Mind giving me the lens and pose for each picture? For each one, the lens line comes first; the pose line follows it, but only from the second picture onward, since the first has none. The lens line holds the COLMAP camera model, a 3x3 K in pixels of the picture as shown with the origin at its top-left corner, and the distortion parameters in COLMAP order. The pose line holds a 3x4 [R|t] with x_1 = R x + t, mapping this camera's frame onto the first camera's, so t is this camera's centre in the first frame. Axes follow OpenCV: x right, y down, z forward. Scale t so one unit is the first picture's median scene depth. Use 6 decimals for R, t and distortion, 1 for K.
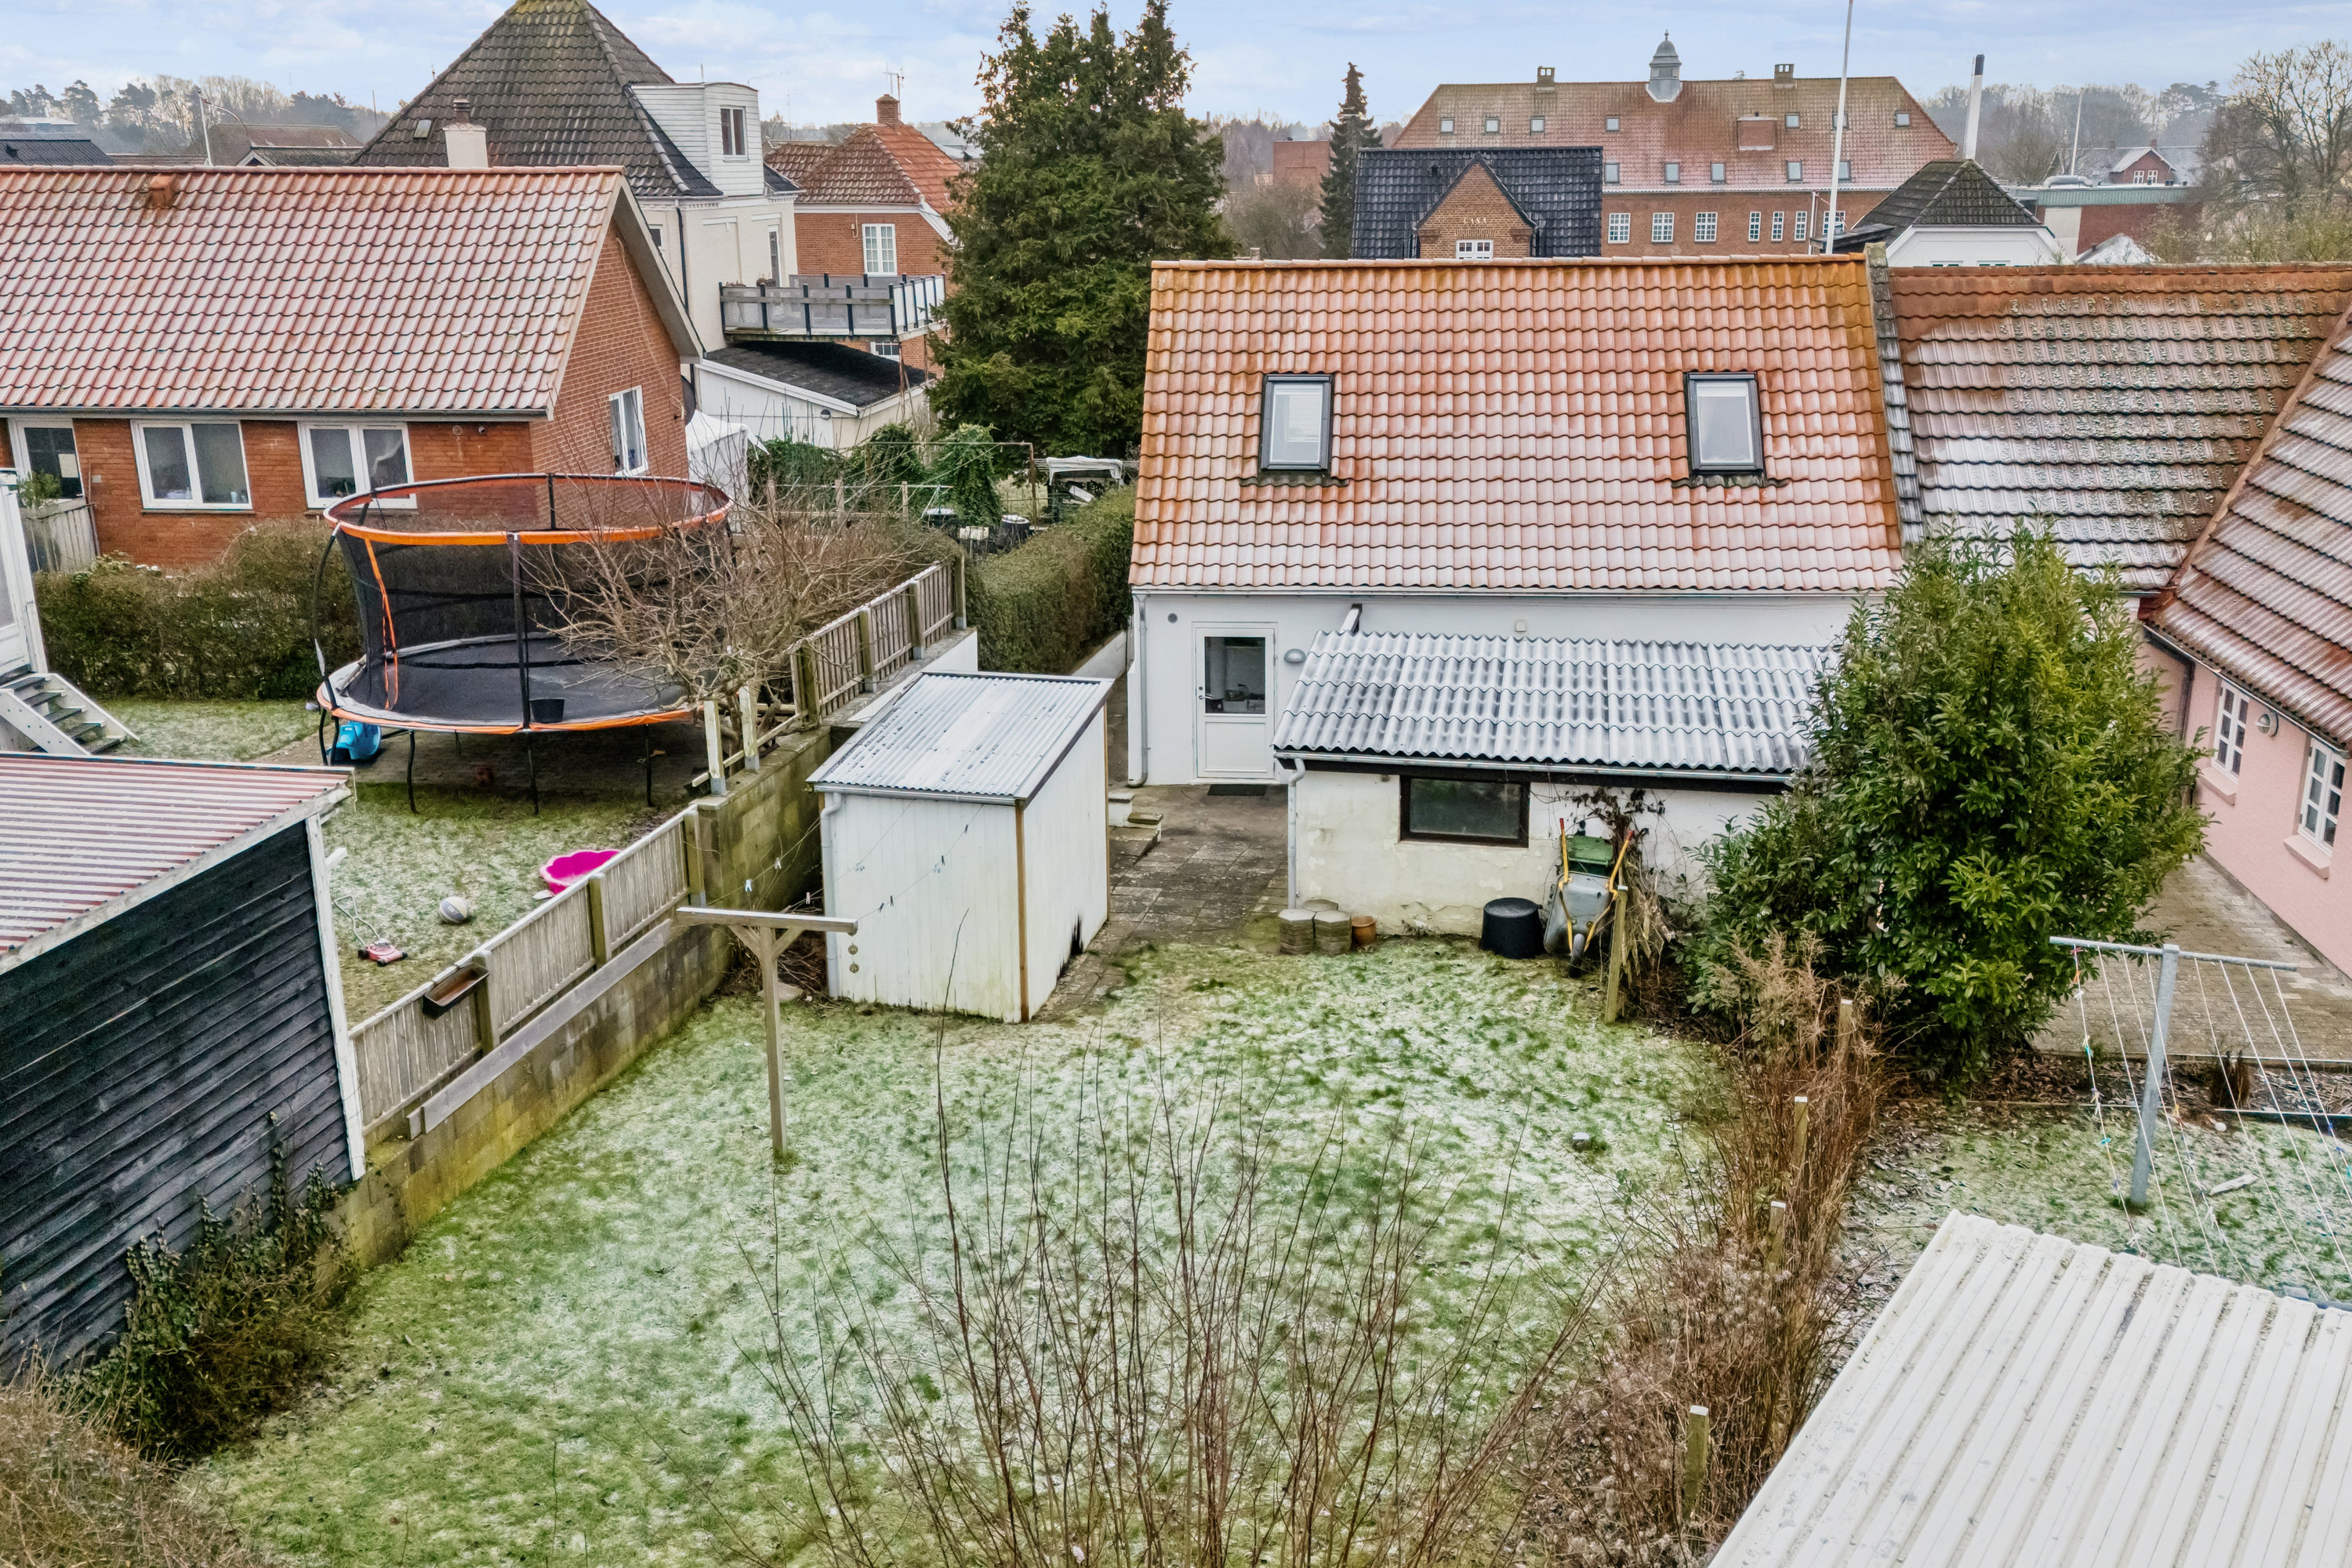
lens RADIAL K [[2006.5, 0, 1179.3], [0, 2006.5, 768.8], [0, 0, 1]] dist [0.140102, -0.239934]
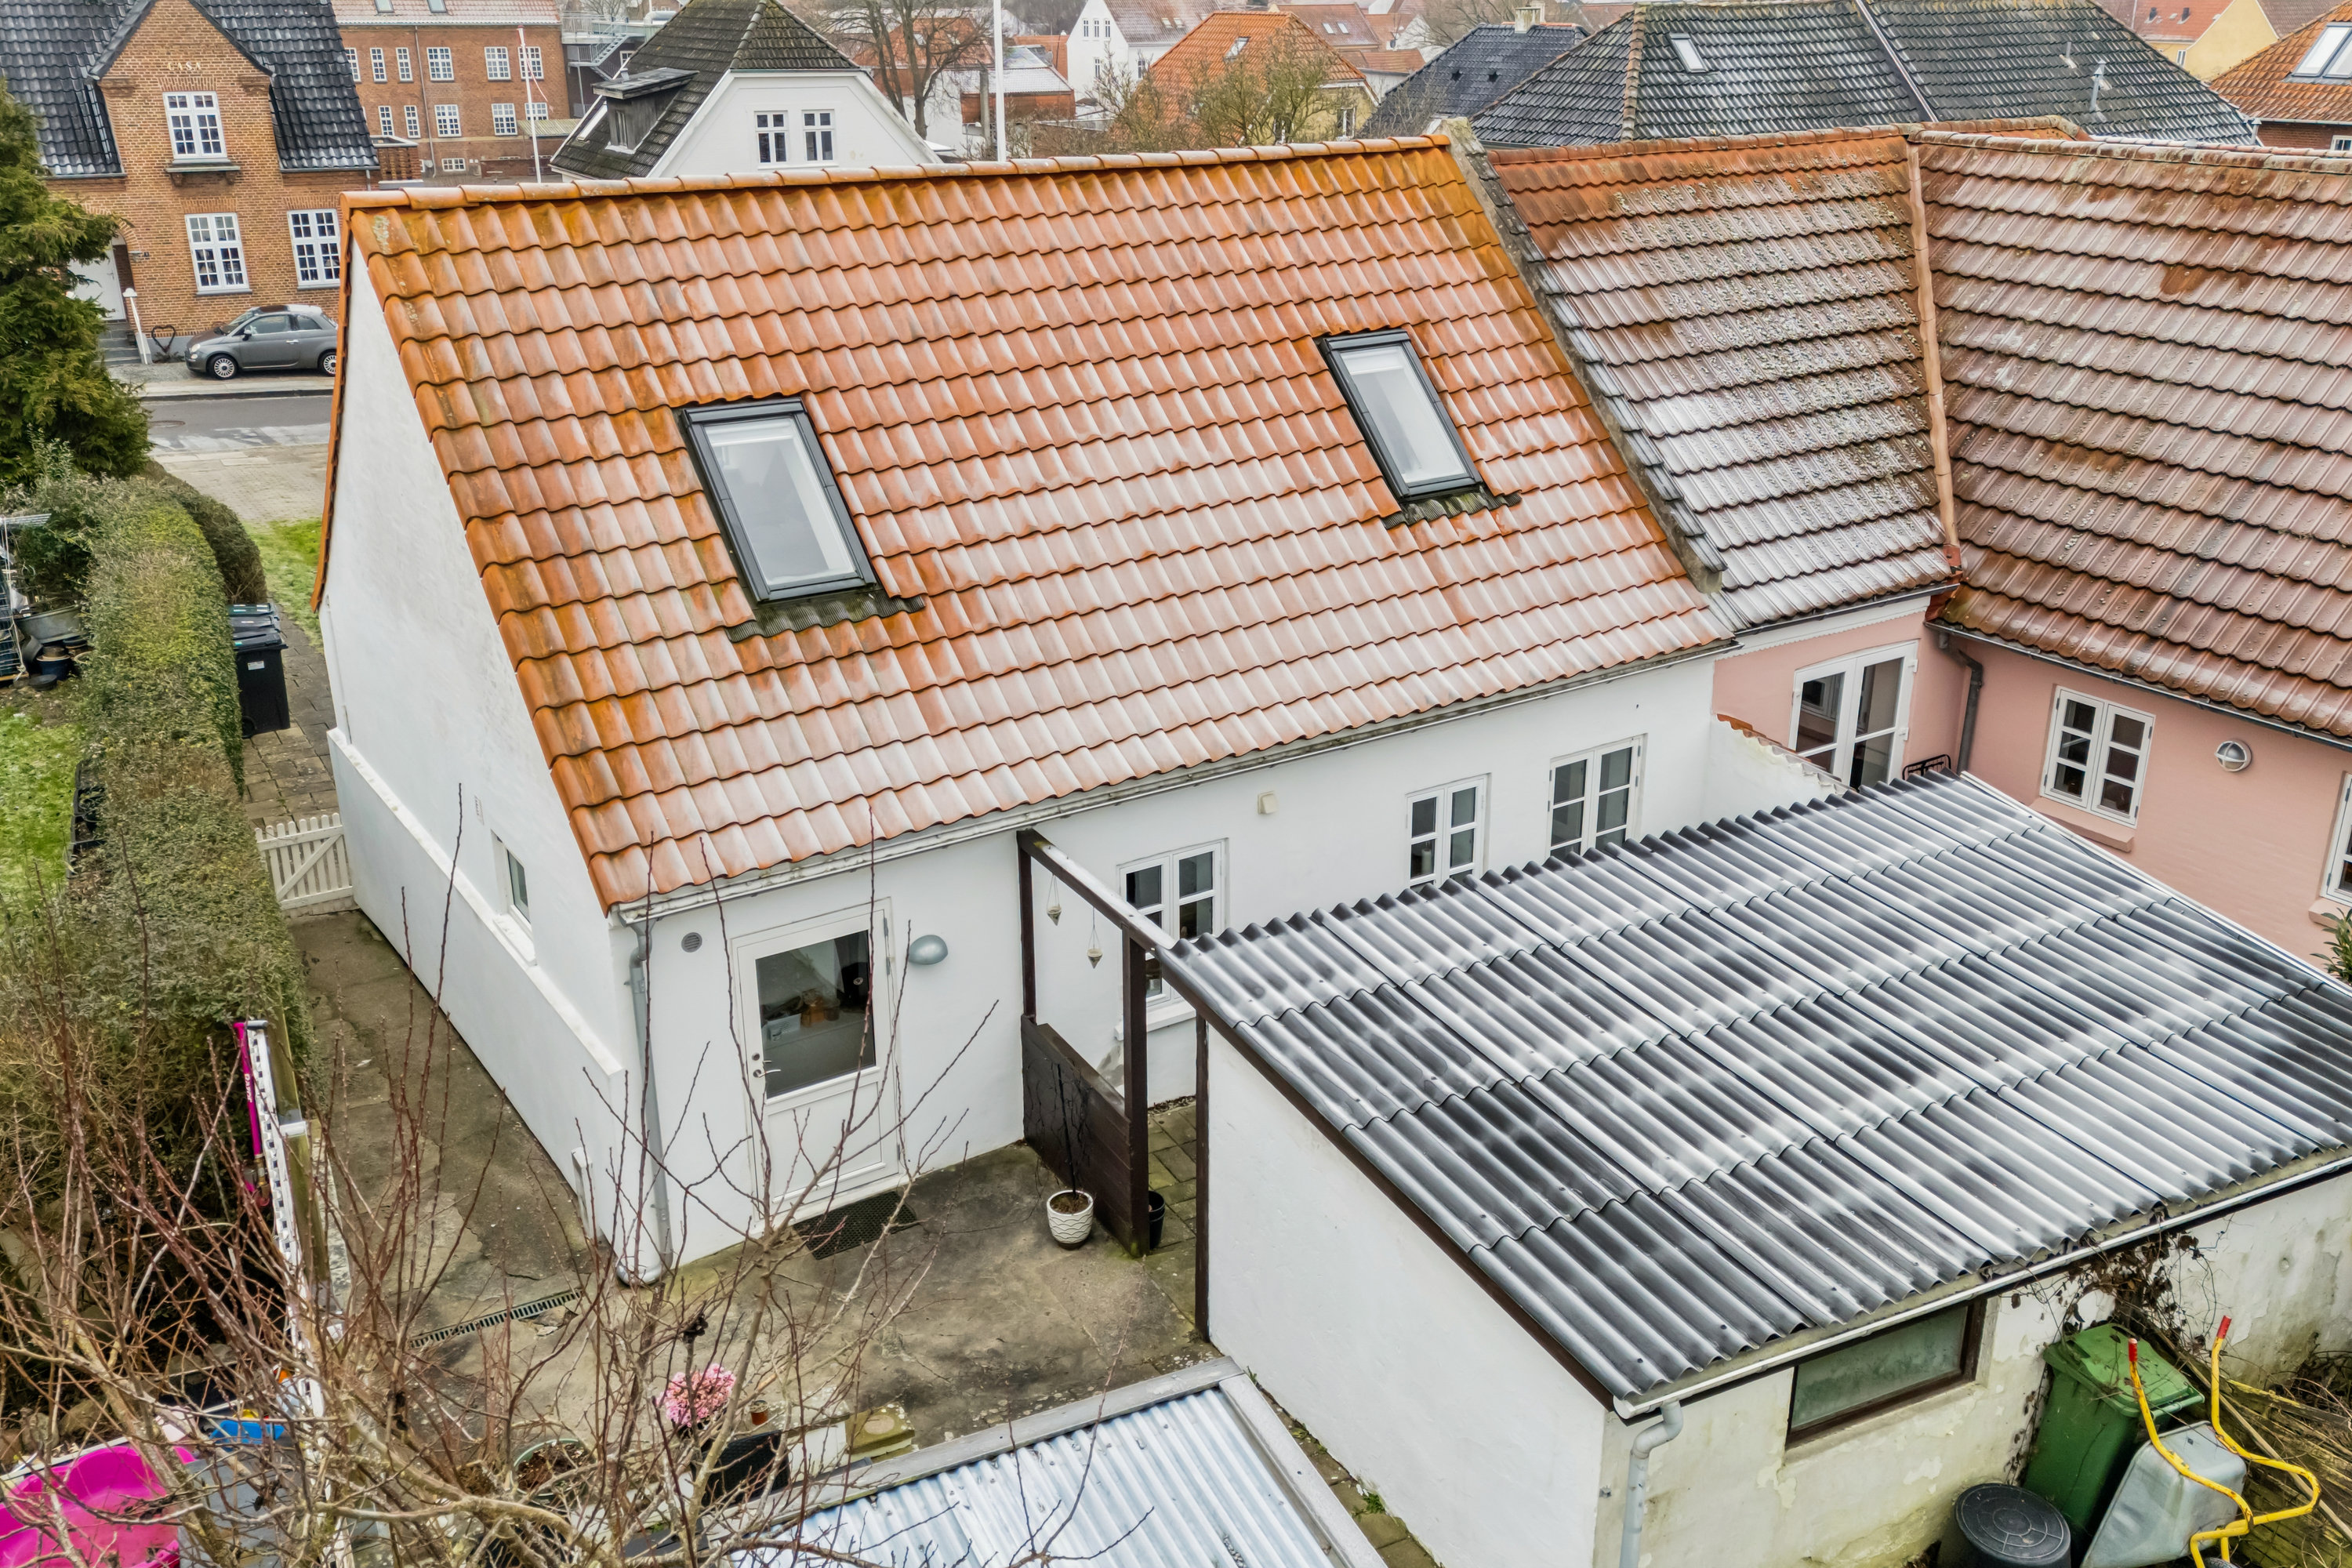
lens RADIAL K [[2006.5, 0, 1179.3], [0, 2006.5, 768.8], [0, 0, 1]] dist [0.140102, -0.239934]
pose [[0.793803, -0.216817, 0.568214, -0.178228], [0.174393, 0.976207, 0.128867, -0.157289], [-0.582635, -0.003202, 0.812728, 0.527000]]
